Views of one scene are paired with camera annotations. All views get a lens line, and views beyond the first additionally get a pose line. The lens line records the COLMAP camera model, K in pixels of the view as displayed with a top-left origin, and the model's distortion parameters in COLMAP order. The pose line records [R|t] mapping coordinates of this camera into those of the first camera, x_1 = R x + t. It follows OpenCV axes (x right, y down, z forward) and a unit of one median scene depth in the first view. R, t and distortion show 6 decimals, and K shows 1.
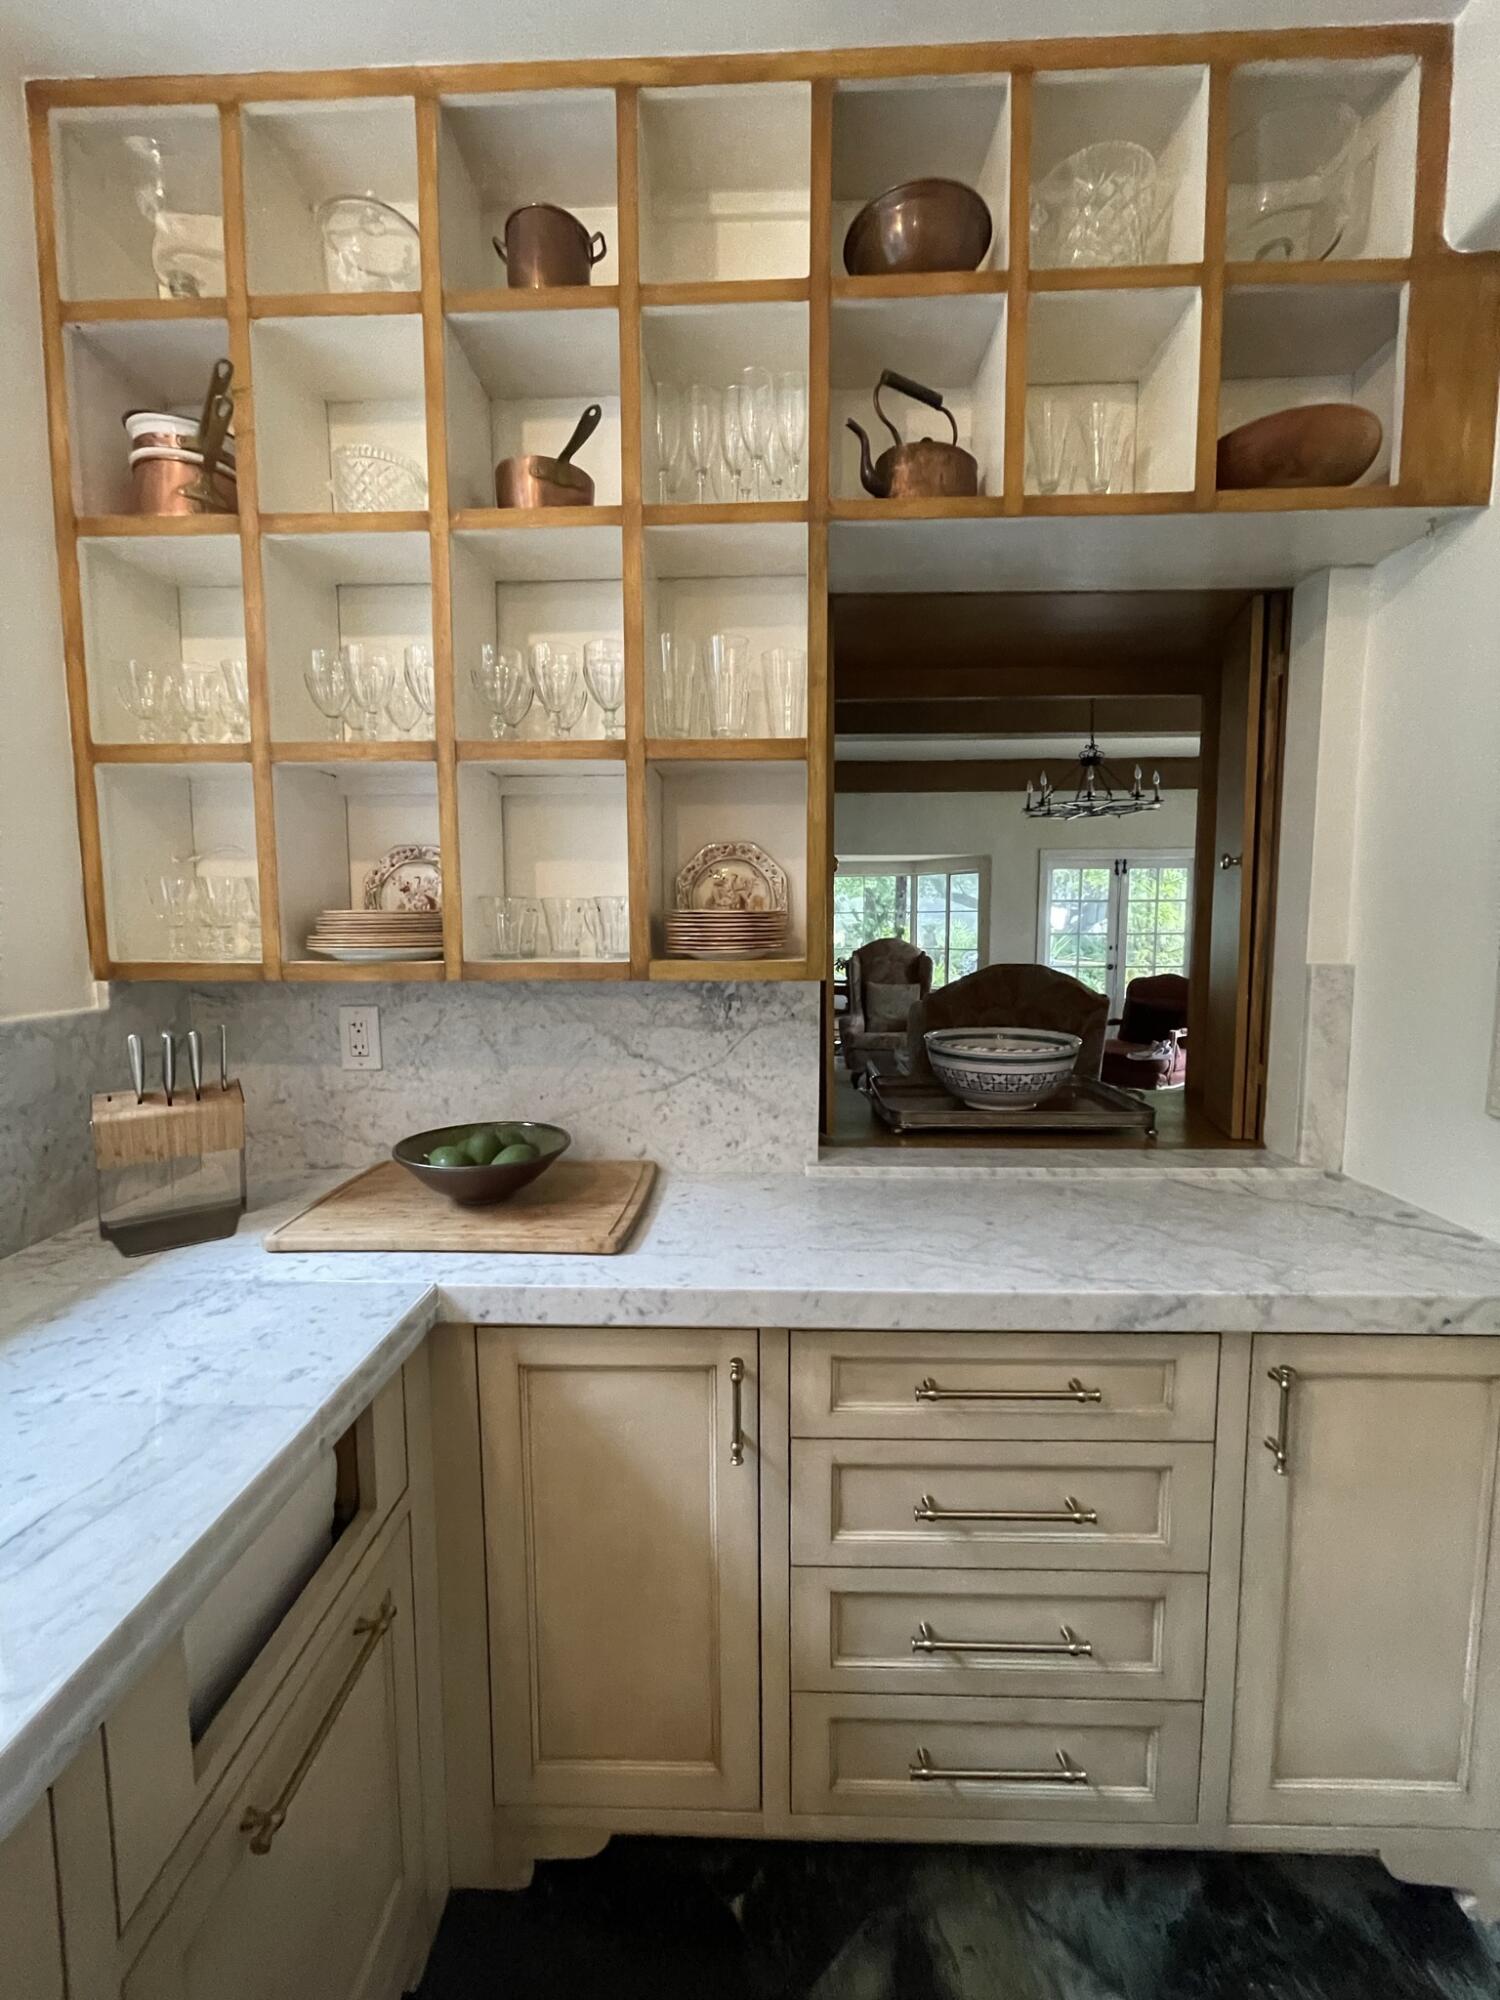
lens RADIAL K [[796.3, 0, 743.1], [0, 796.3, 993.5], [0, 0, 1]] dist [0.000607, -0.001215]
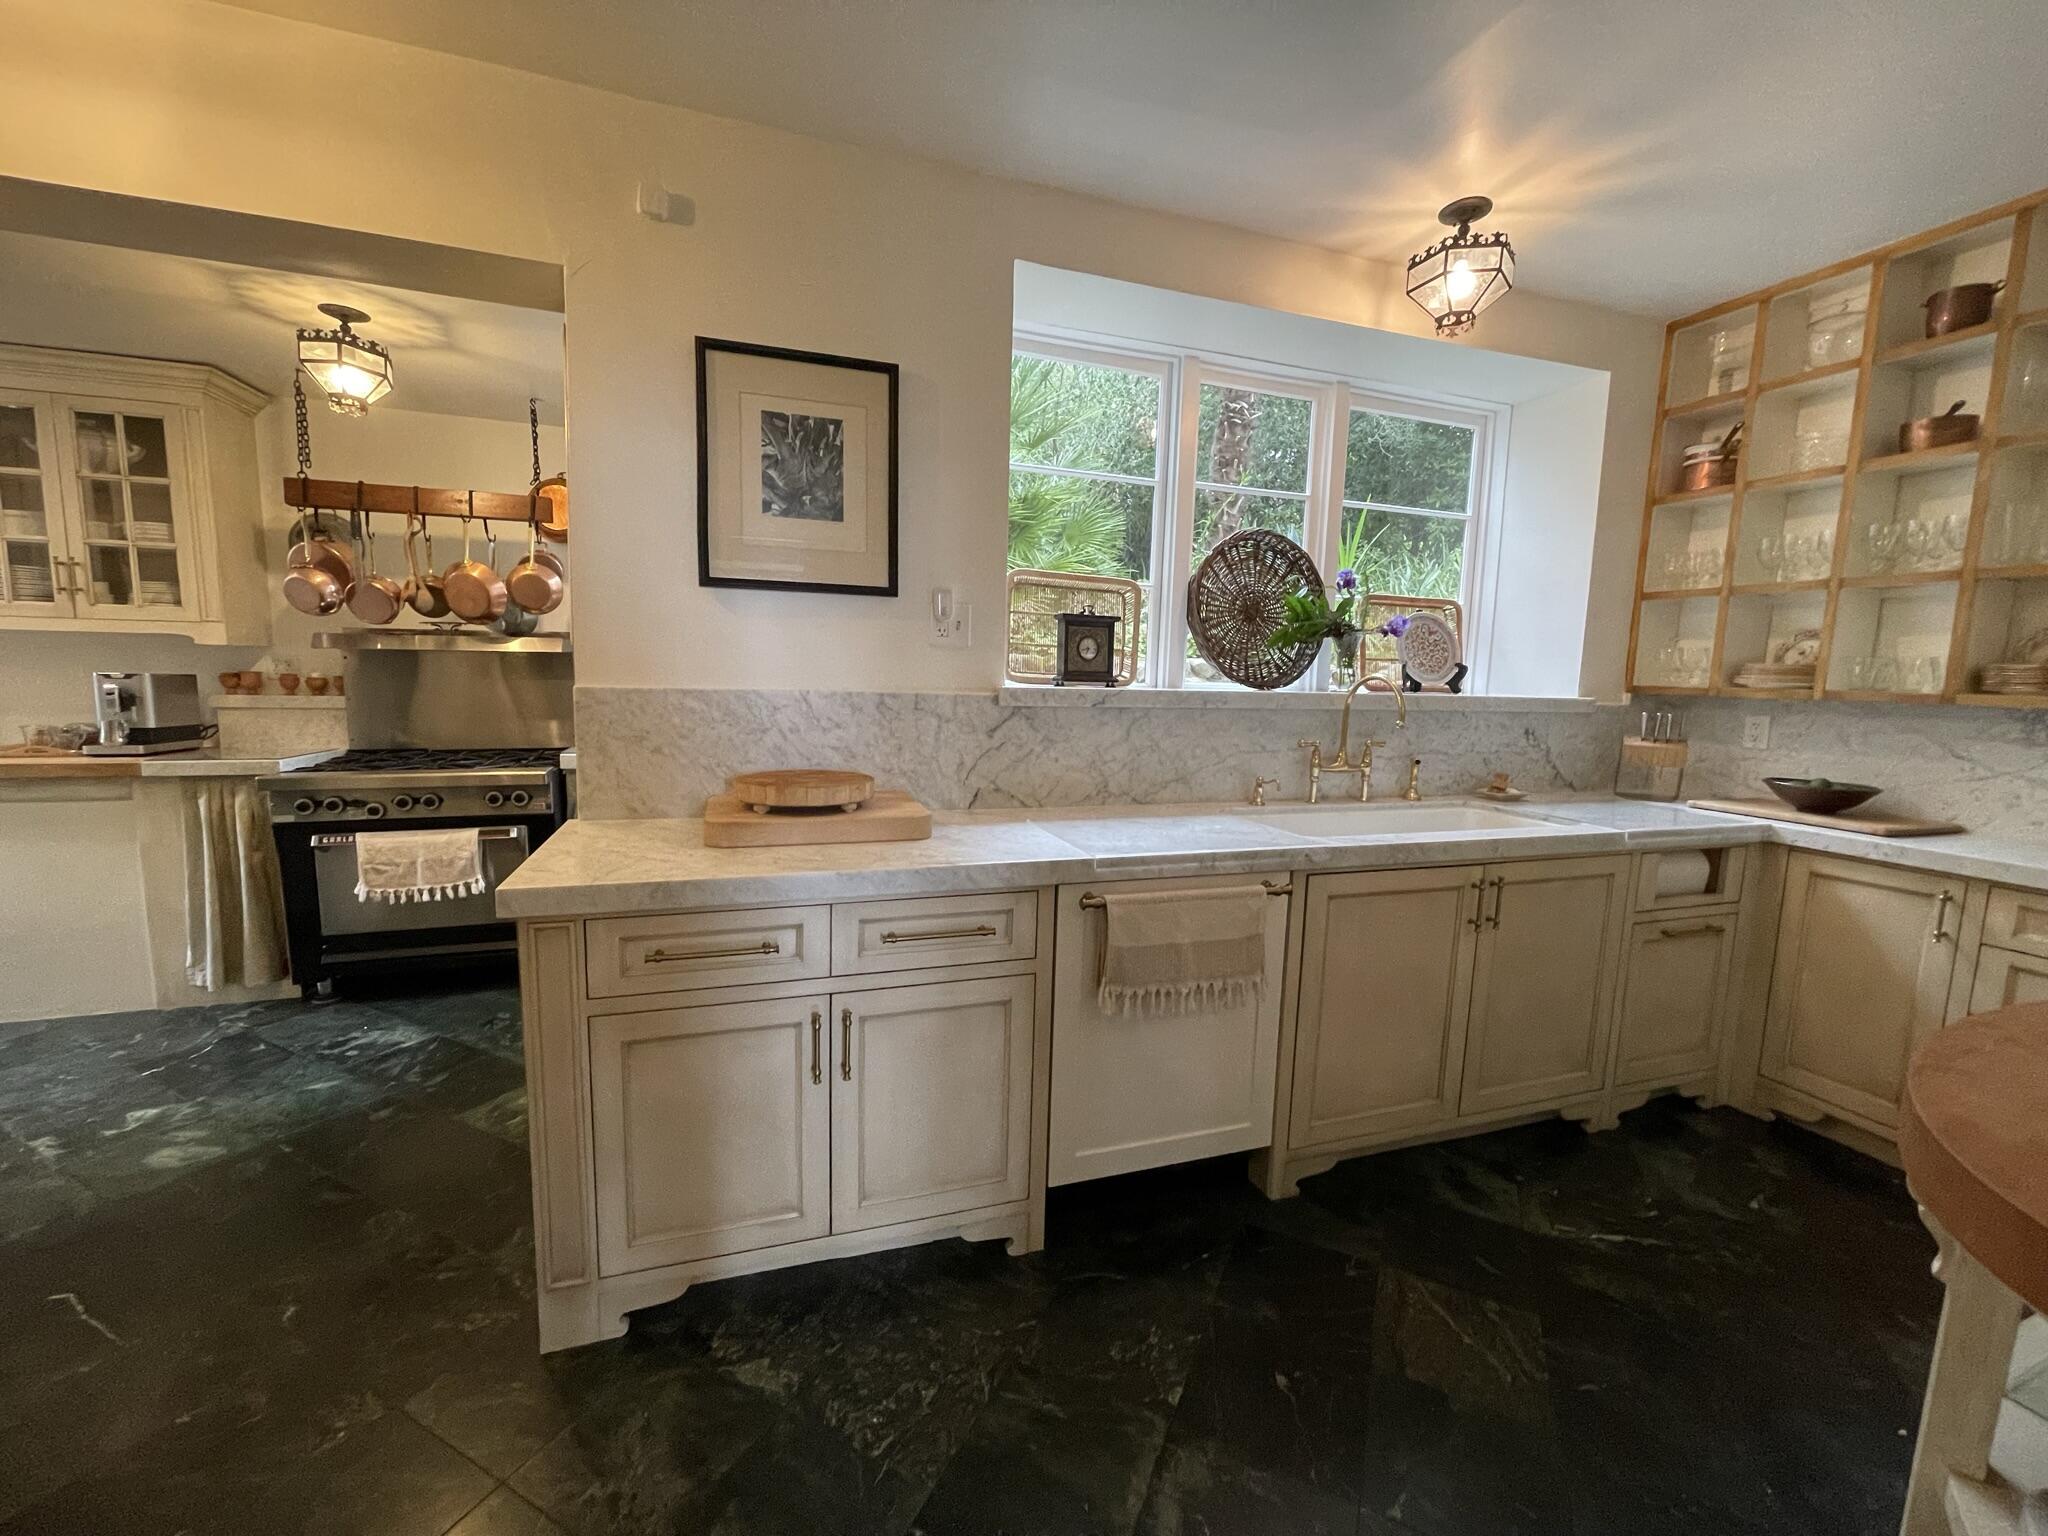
lens RADIAL K [[815.4, 0, 1017.2], [0, 815.4, 762.7], [0, 0, 1]] dist [0.000607, -0.001215]
pose [[0.349428, 0.122400, -0.928934, 0.820515], [-0.113552, 0.989655, 0.087687, 0.181641], [0.930057, 0.074842, 0.359712, -1.522597]]
